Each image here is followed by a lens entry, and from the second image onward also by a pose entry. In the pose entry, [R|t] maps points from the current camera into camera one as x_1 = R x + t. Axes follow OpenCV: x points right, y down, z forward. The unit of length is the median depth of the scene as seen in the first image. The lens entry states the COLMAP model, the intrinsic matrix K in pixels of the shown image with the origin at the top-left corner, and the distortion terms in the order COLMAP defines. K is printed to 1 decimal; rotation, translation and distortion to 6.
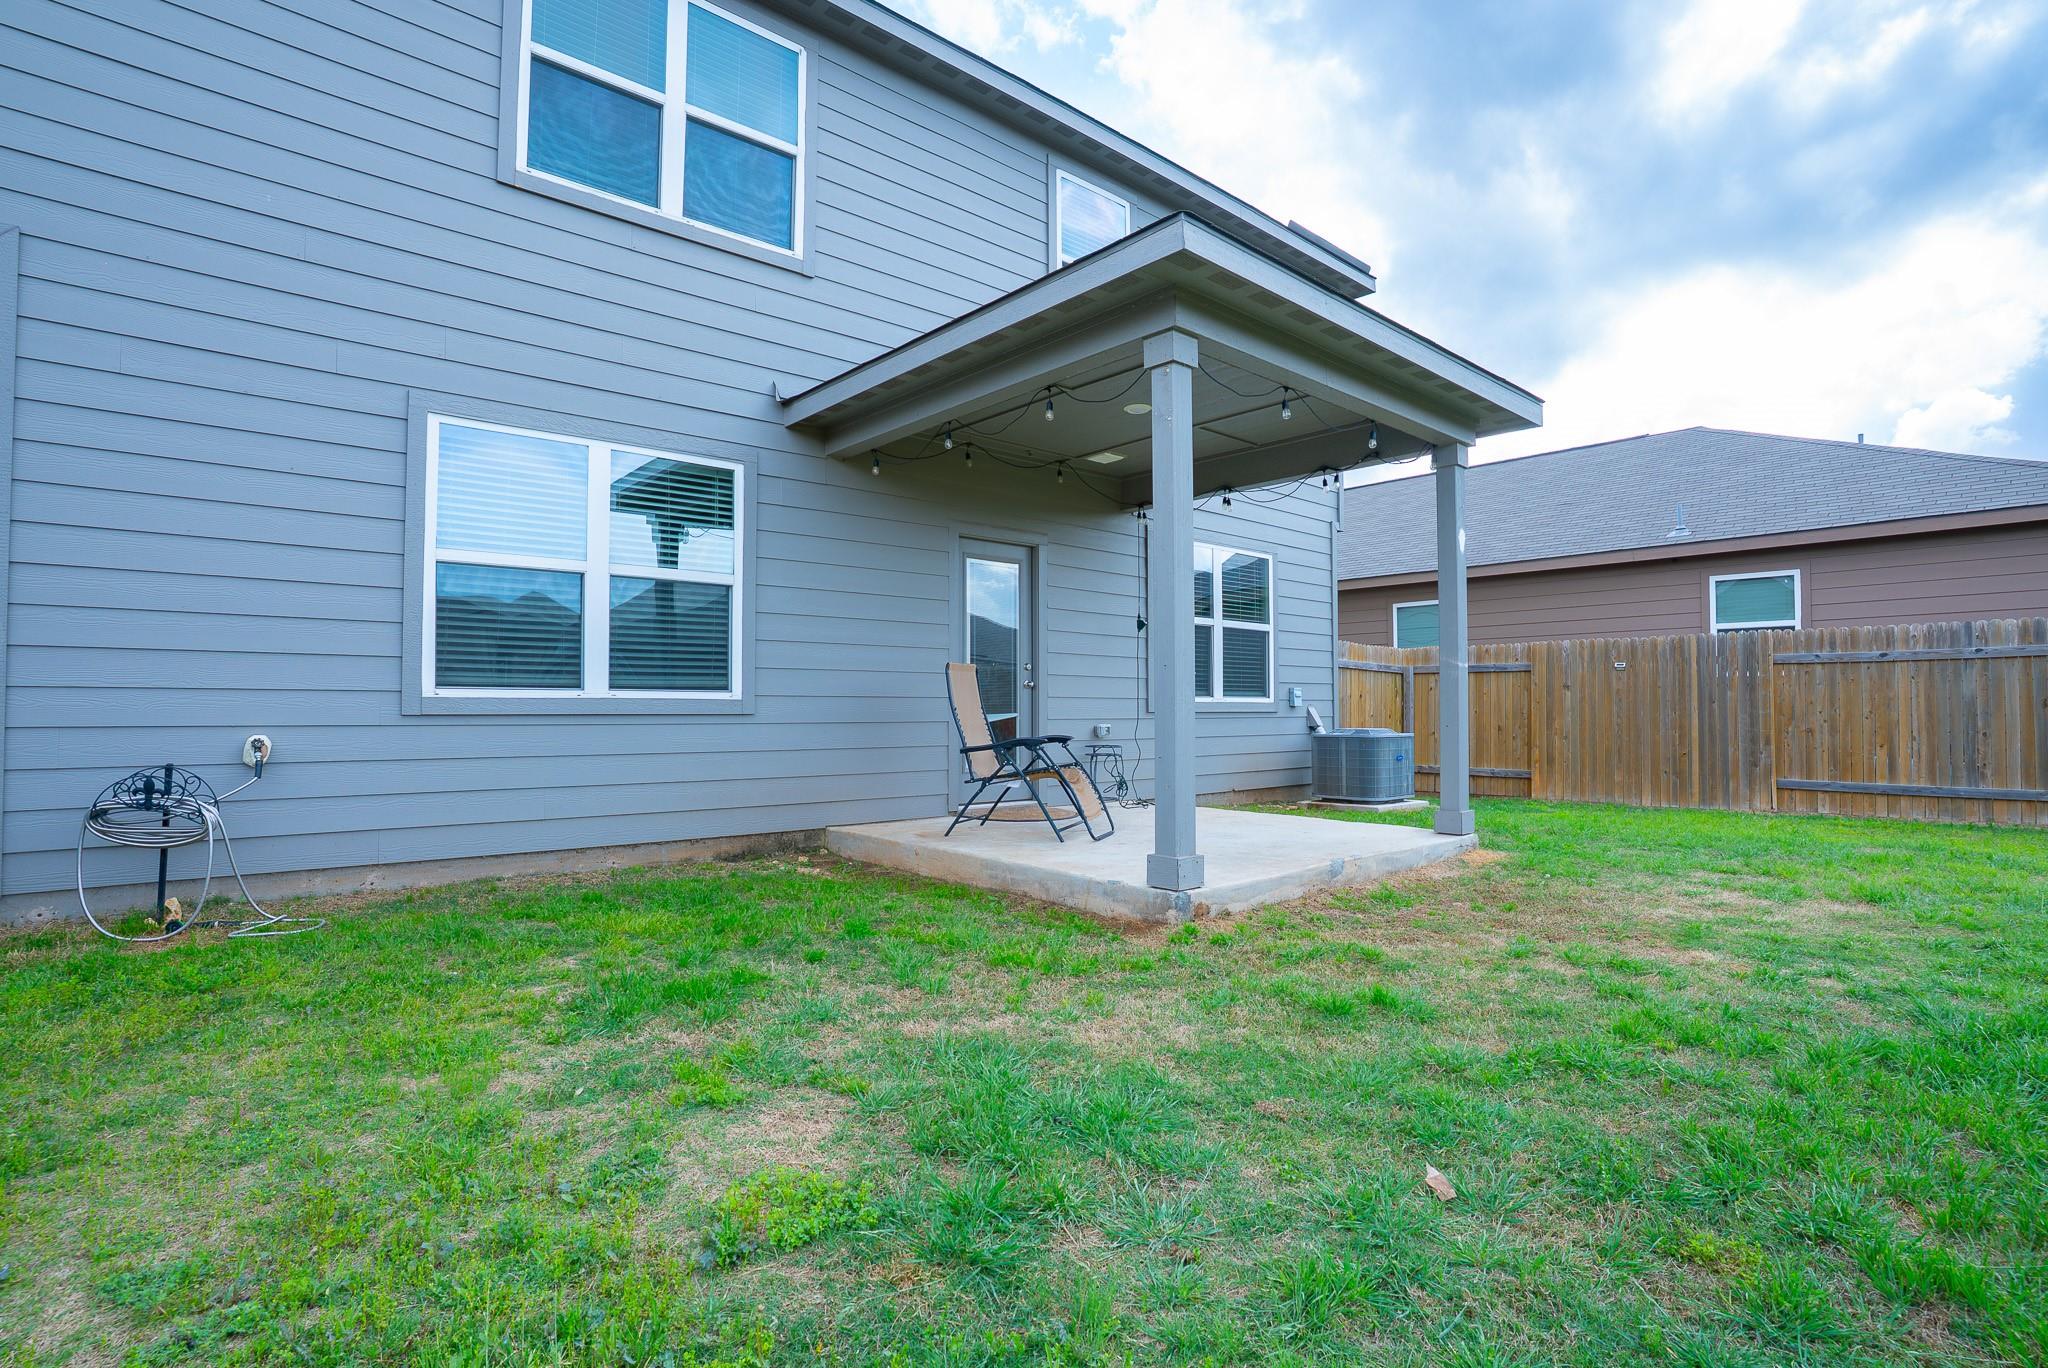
lens RADIAL K [[1009.9, 0, 1024.0], [0, 1009.9, 684.0], [0, 0, 1]] dist [-0.093268, 0.052932]
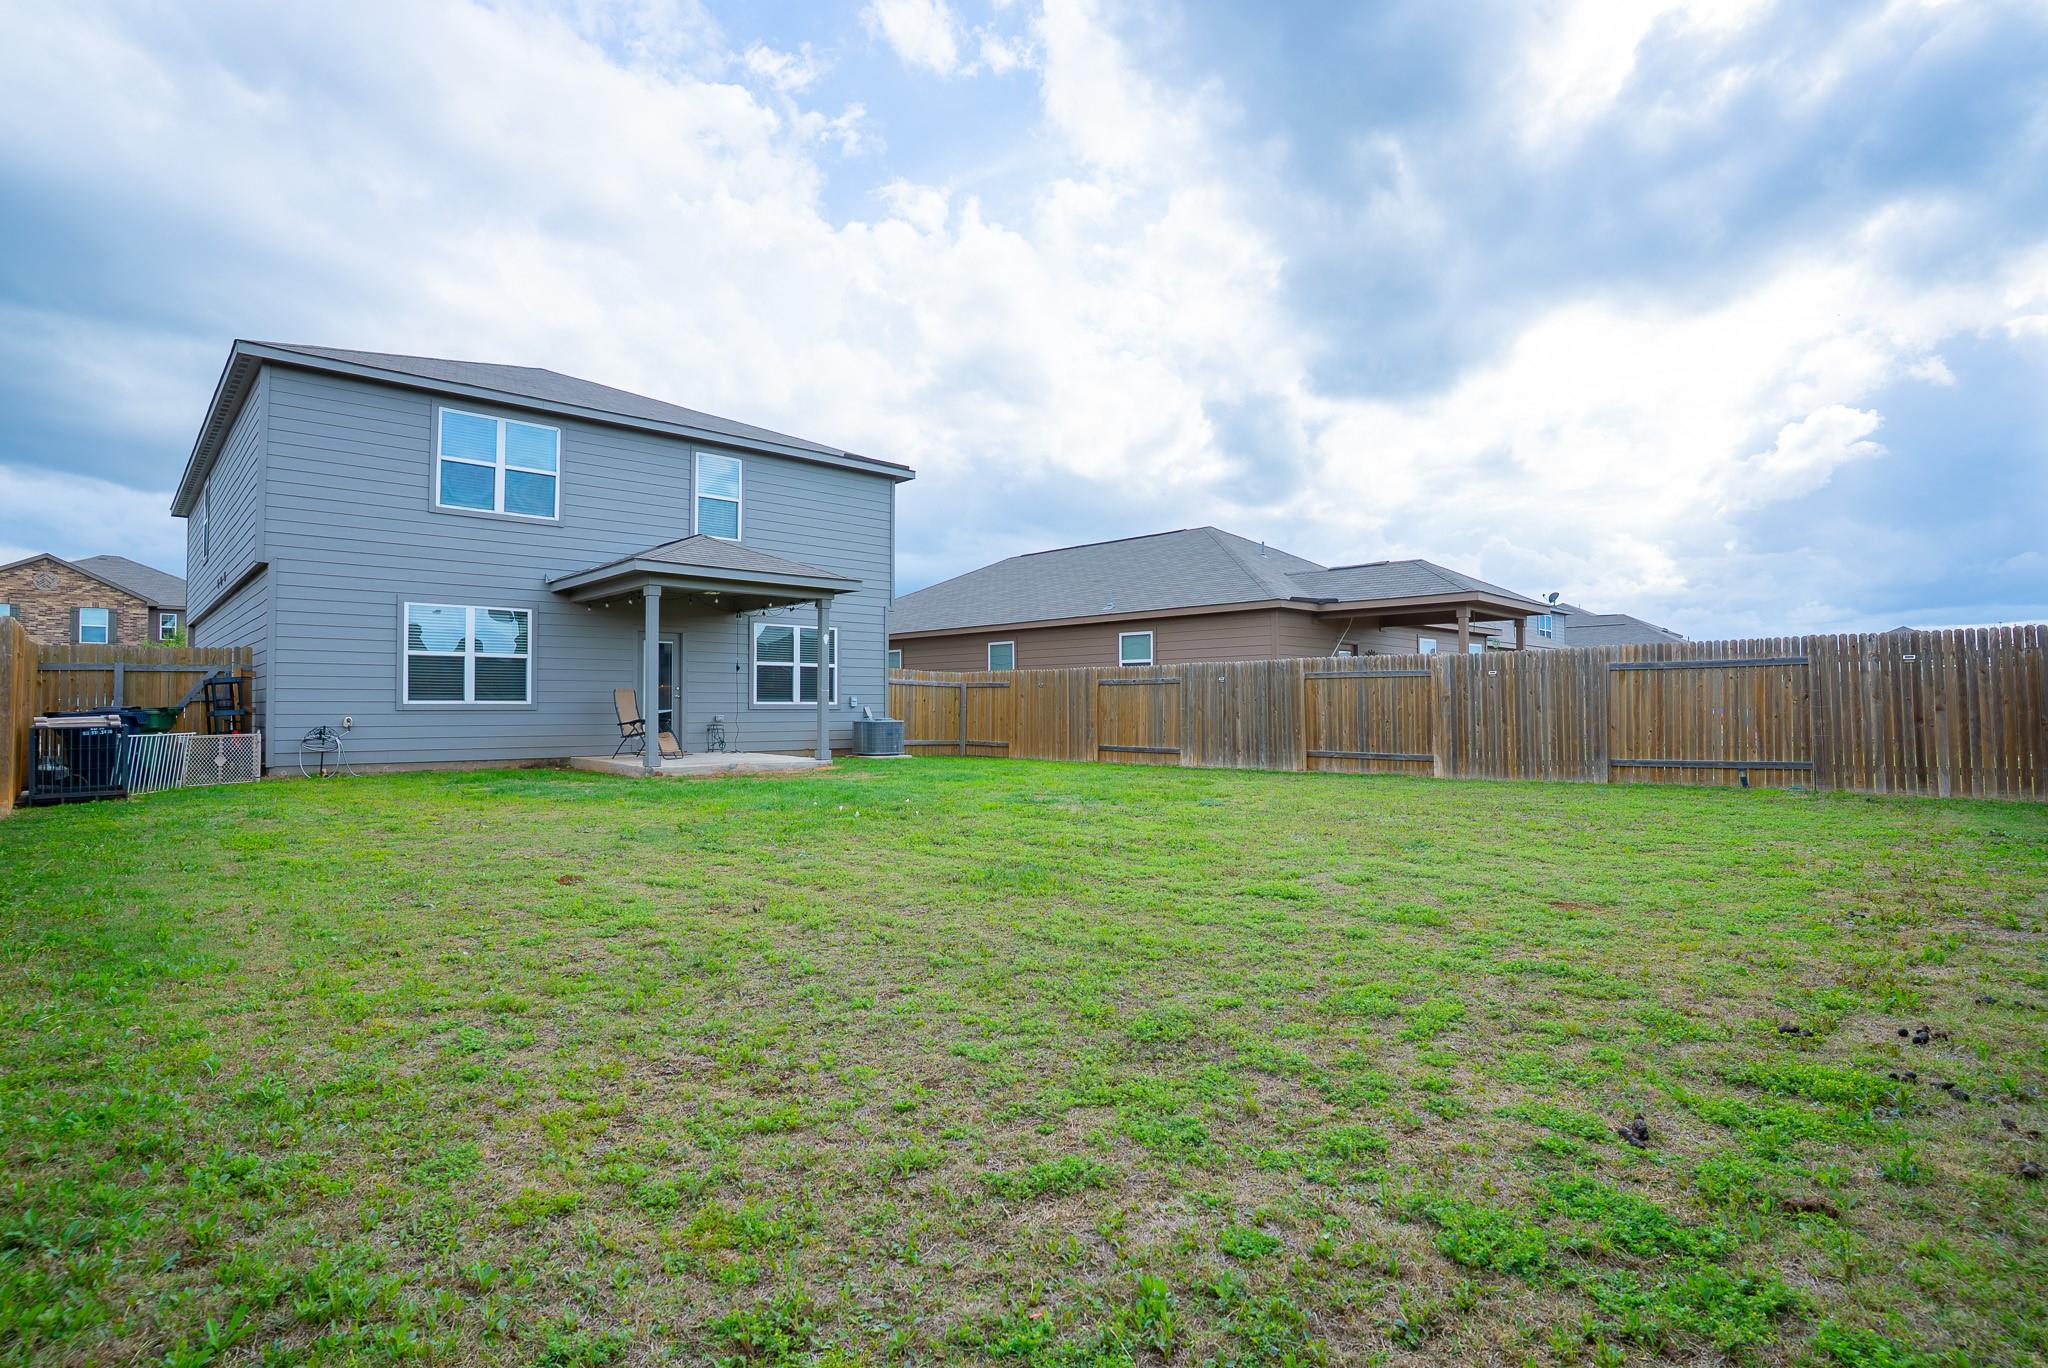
lens RADIAL K [[1010.2, 0, 1024.0], [0, 1010.2, 684.0], [0, 0, 1]] dist [-0.061082, 0.052247]
pose [[0.994628, 0.002248, 0.103490, 0.517670], [-0.002300, 0.999997, 0.000383, -0.029061], [-0.103488, -0.000619, 0.994630, -1.214475]]
